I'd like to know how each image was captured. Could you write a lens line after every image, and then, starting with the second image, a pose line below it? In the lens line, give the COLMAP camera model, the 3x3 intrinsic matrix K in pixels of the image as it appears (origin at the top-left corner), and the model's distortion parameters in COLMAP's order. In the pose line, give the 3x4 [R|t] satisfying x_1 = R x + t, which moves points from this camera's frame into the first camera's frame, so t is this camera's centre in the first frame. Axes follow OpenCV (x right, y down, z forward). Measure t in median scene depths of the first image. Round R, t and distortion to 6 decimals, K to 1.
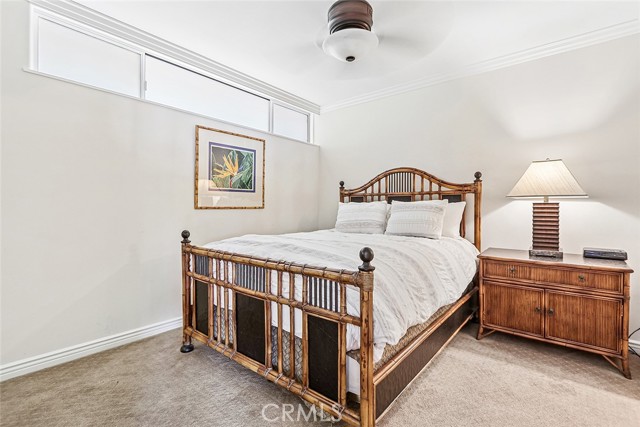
lens RADIAL K [[295.4, 0, 321.8], [0, 295.4, 209.3], [0, 0, 1]] dist [-0.000846, -0.001531]
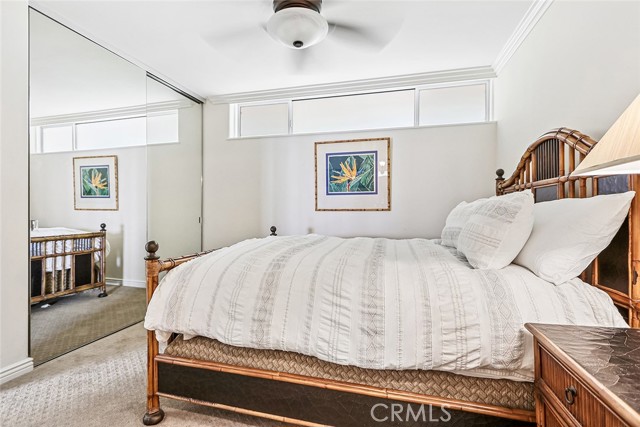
lens RADIAL K [[295.4, 0, 321.8], [0, 295.4, 212.1], [0, 0, 1]] dist [-0.000846, -0.001531]
pose [[0.408361, 0.004652, -0.912809, 0.632038], [-0.007356, 0.999971, 0.001805, 0.002276], [0.912791, 0.005978, 0.408383, 0.463351]]
